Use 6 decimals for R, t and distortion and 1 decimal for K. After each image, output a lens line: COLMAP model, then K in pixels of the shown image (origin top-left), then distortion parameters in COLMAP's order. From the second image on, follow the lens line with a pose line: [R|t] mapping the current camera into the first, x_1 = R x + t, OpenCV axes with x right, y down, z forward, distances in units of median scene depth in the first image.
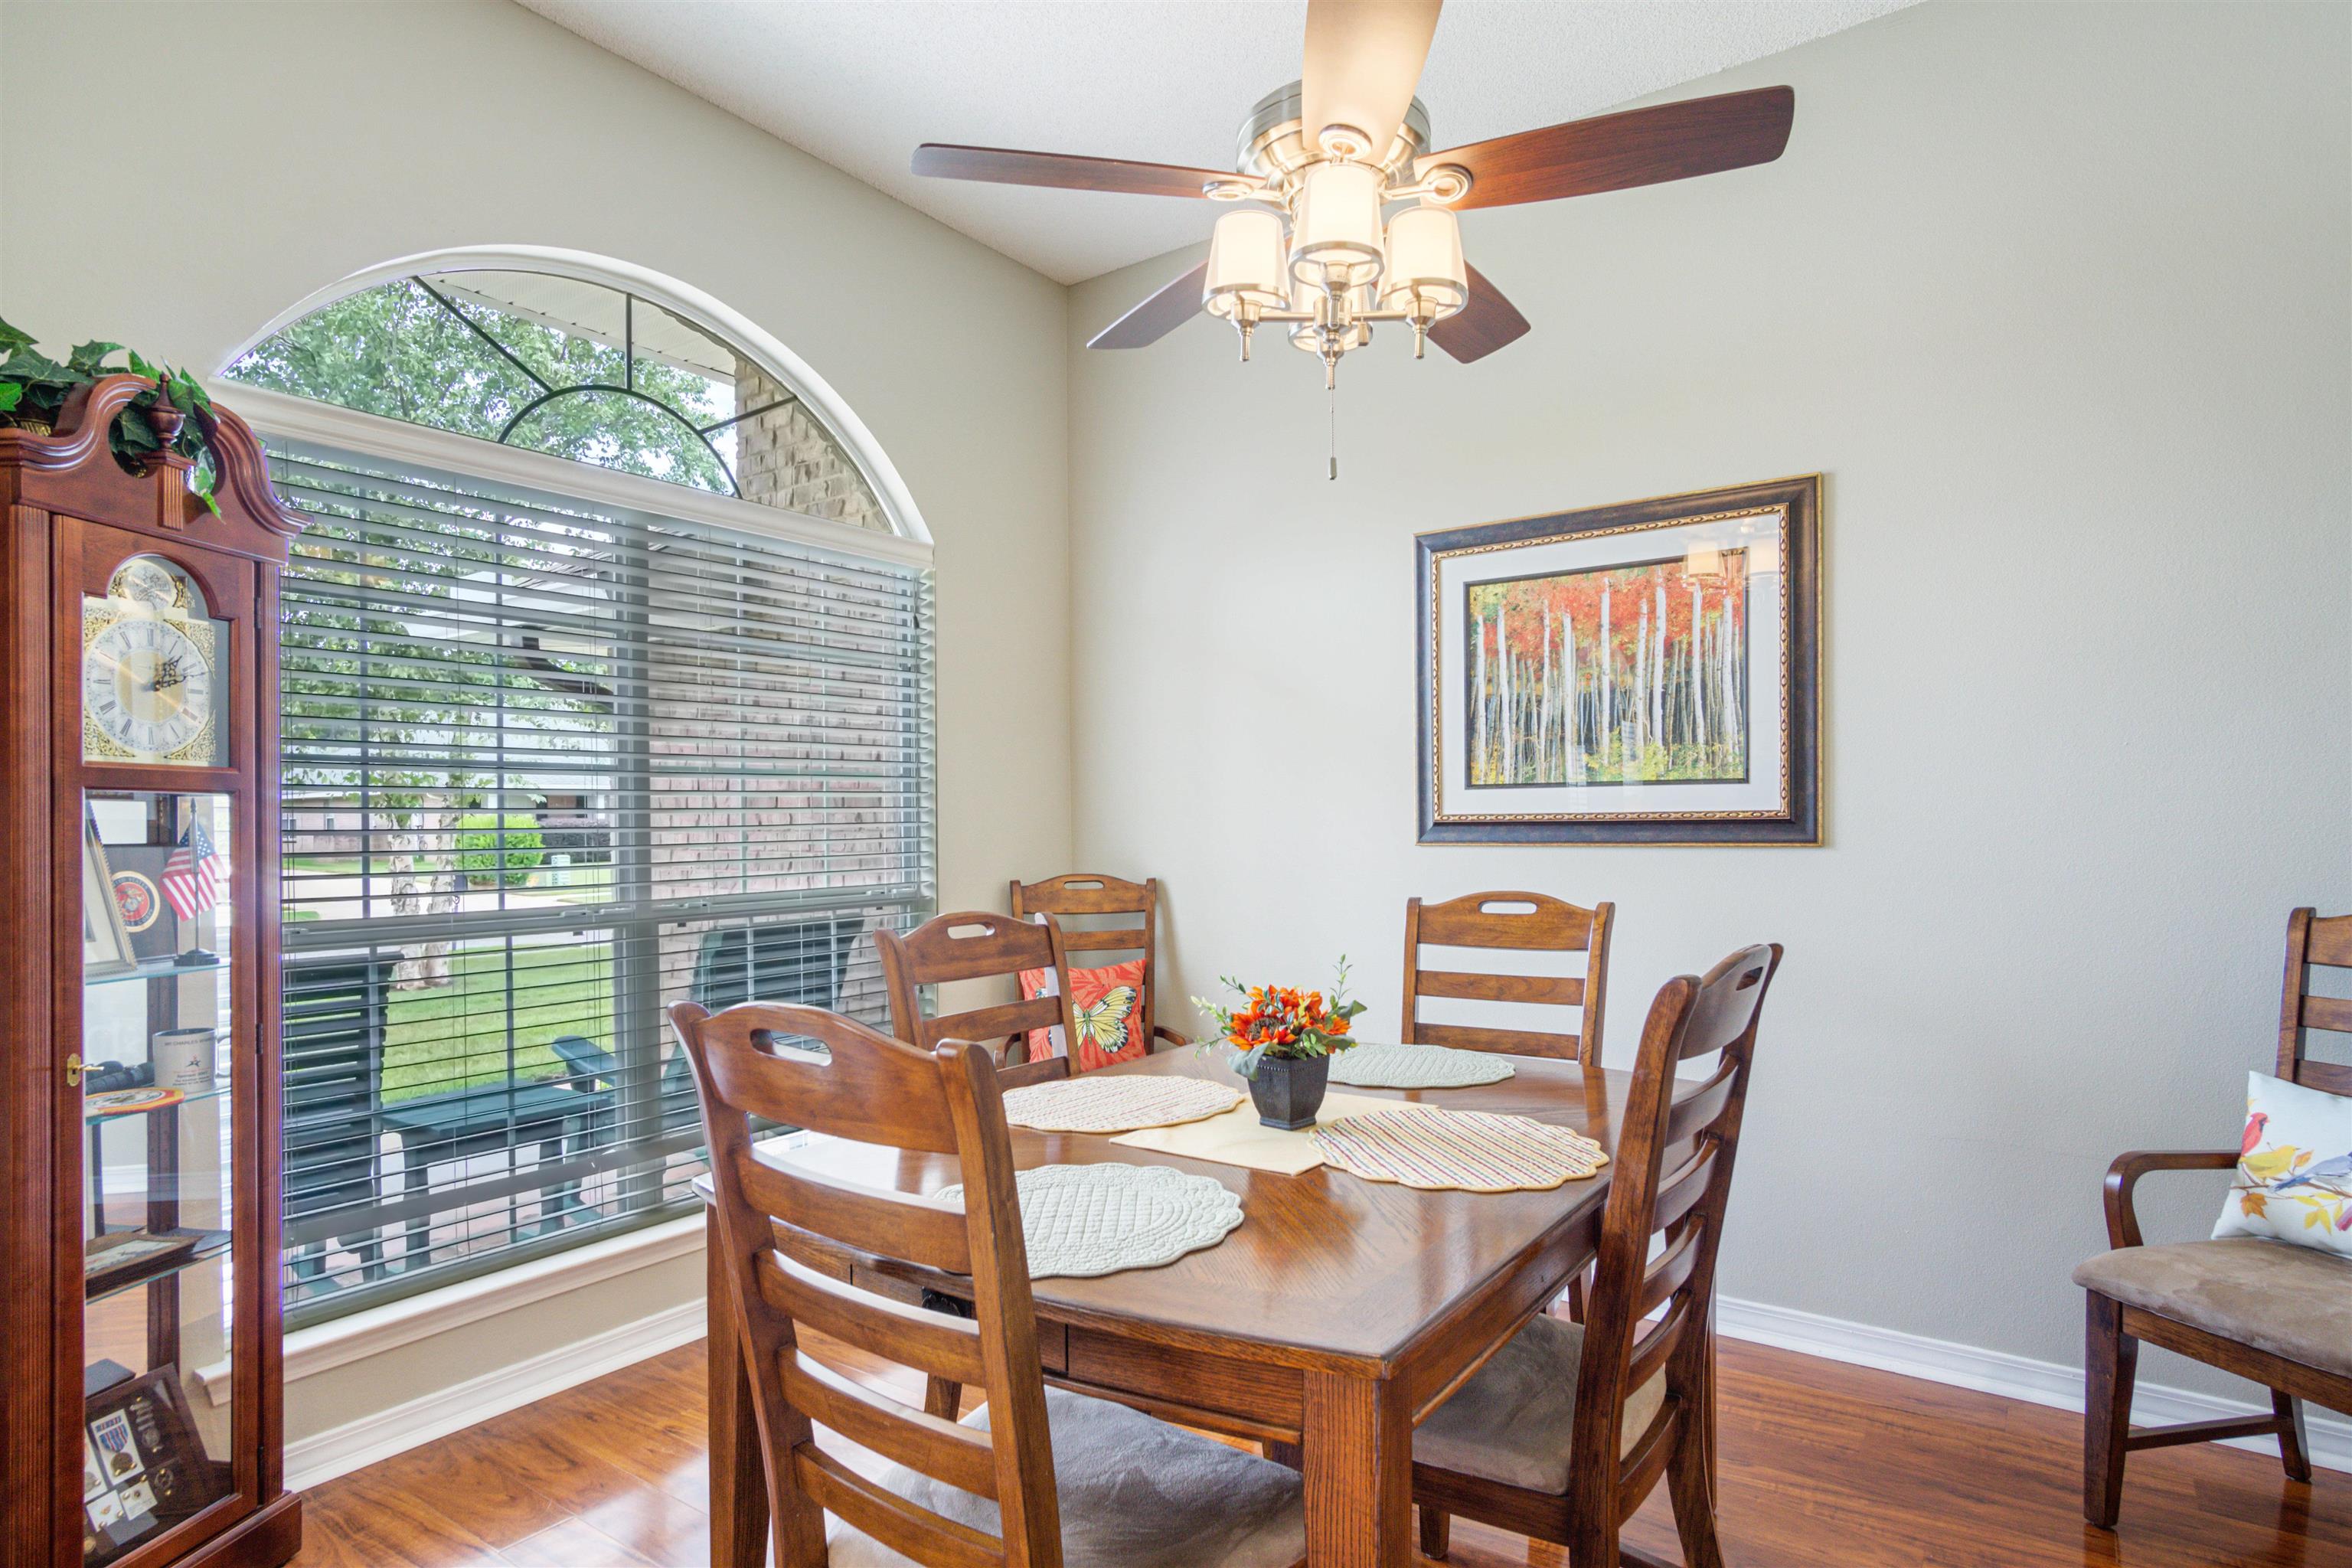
lens RADIAL K [[1266.7, 0, 1168.1], [0, 1266.7, 790.7], [0, 0, 1]] dist [-0.015644, -0.000610]
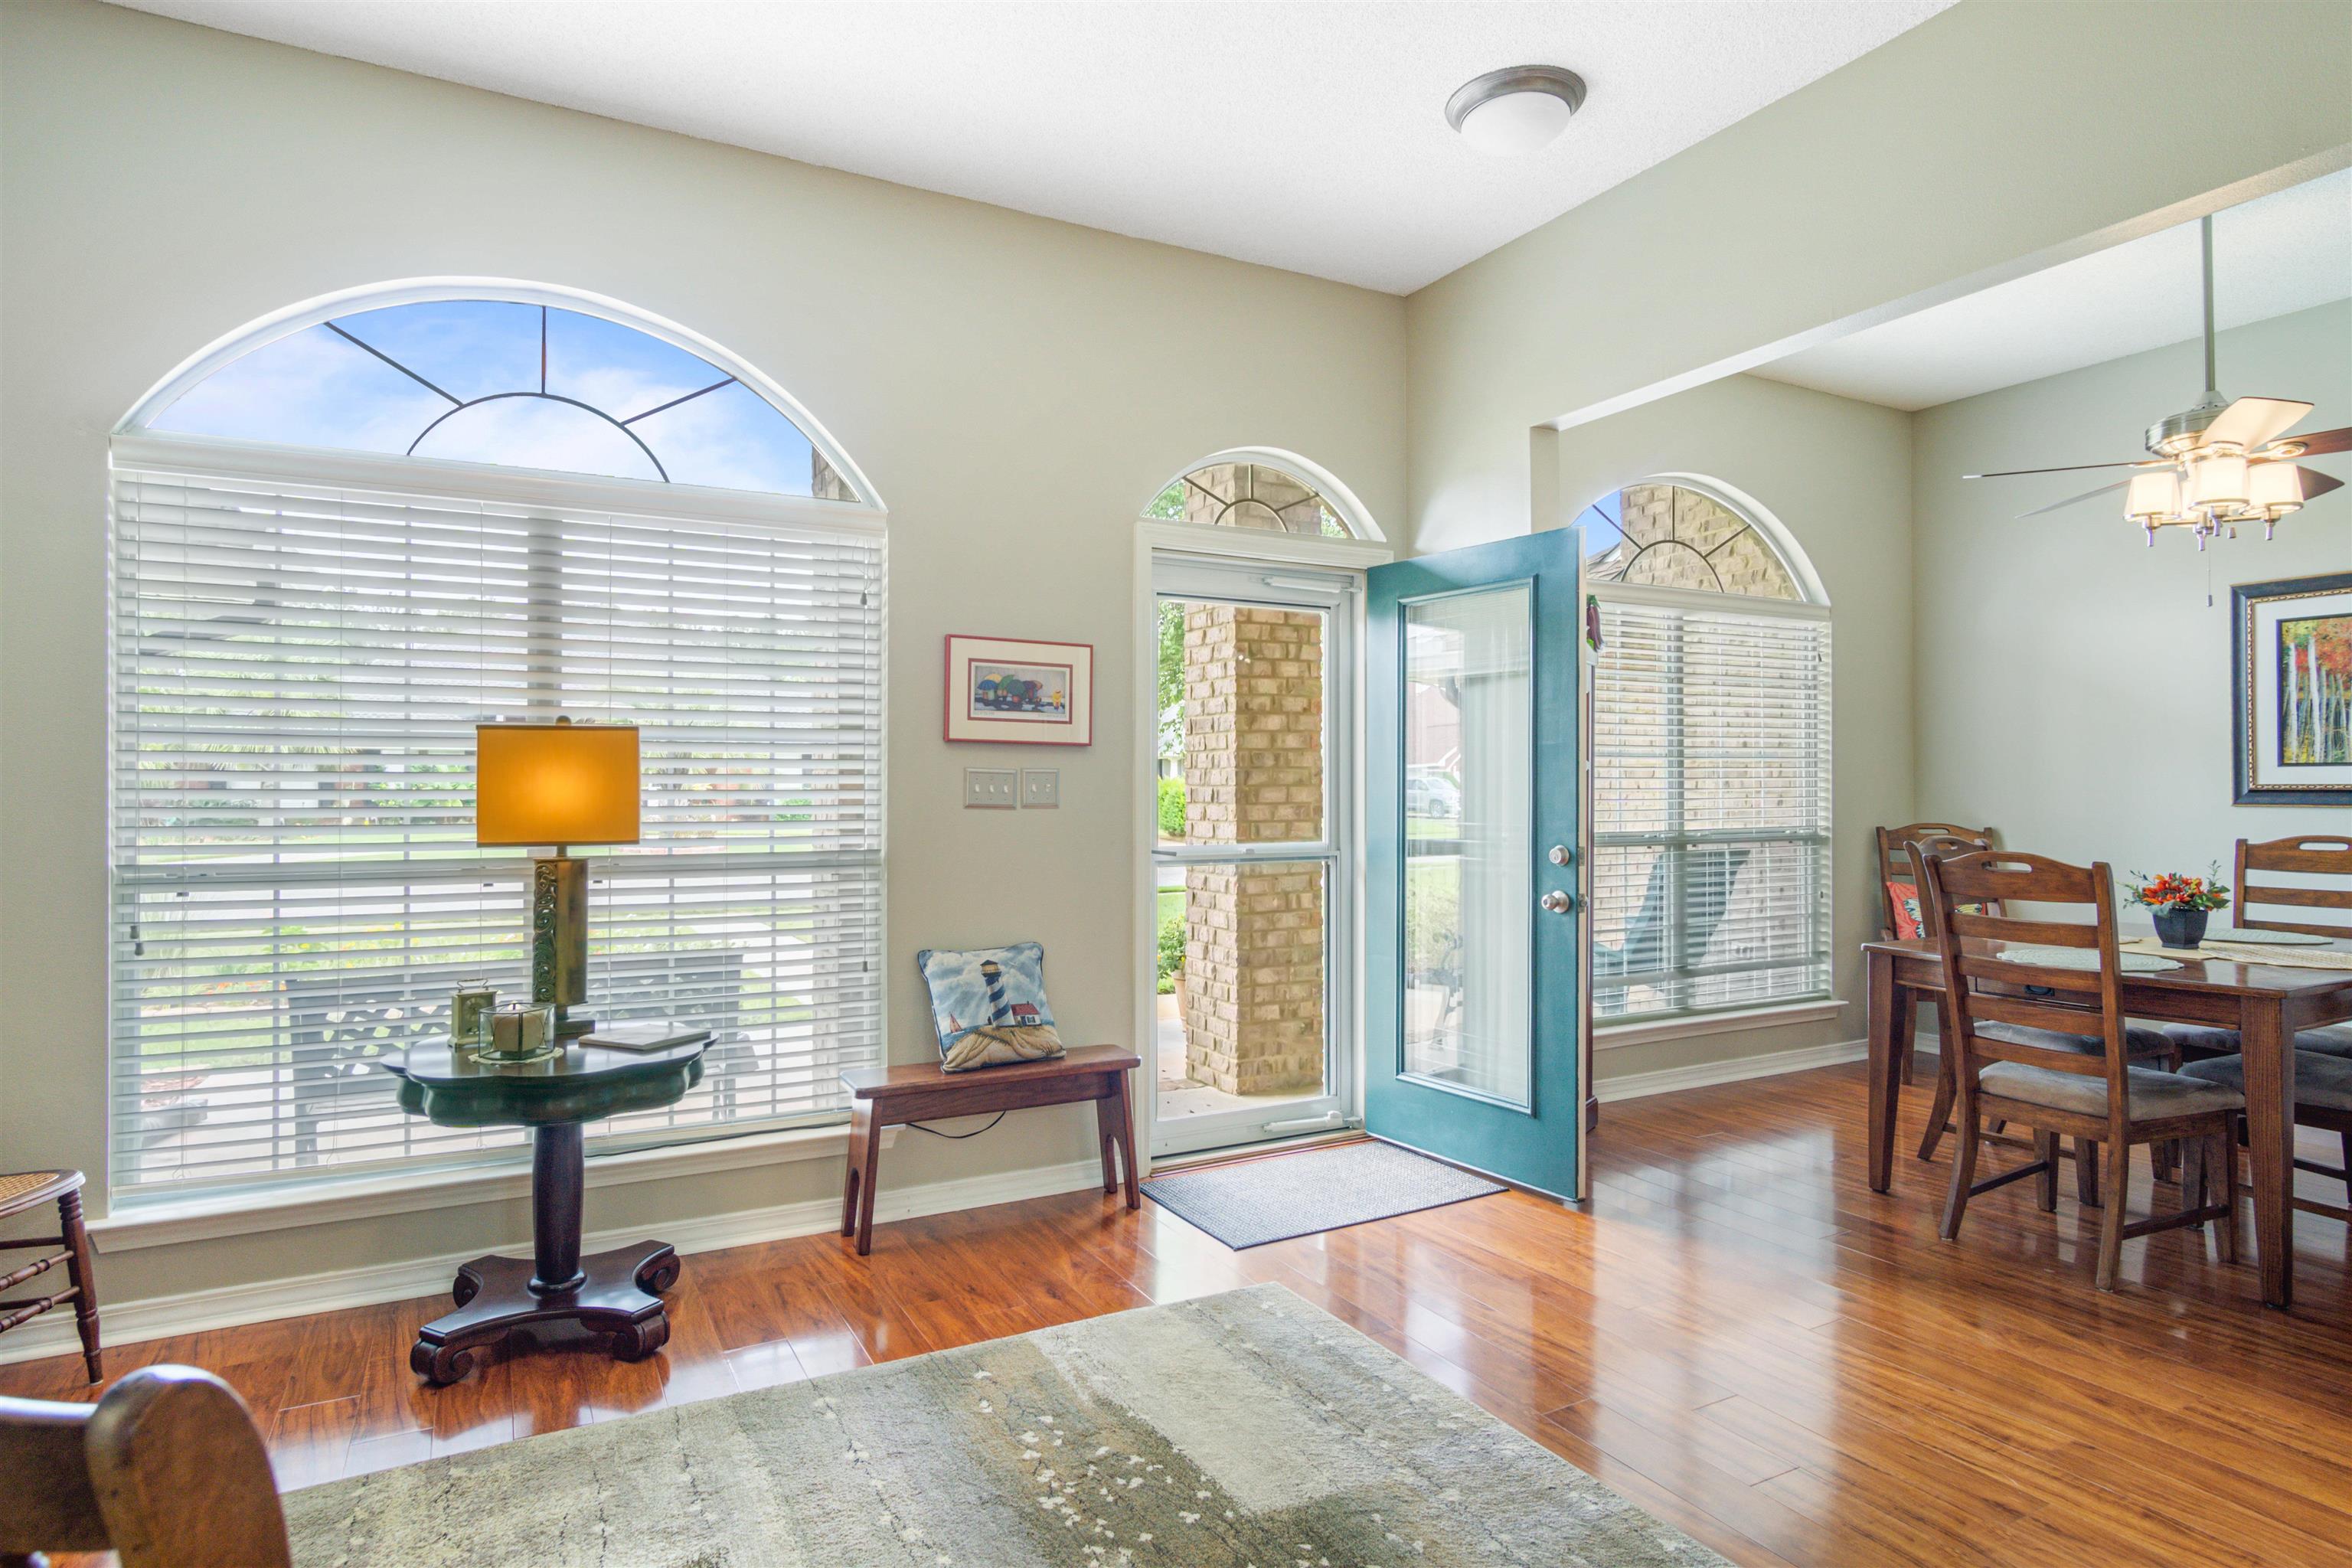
lens RADIAL K [[1202.8, 0, 1175.5], [0, 1202.8, 756.3], [0, 0, 1]] dist [-0.003815, -0.001500]
pose [[0.887317, -0.001898, -0.461155, -0.244453], [0.002949, 0.999994, 0.001560, -0.018484], [0.461150, -0.002745, 0.887318, -0.764408]]
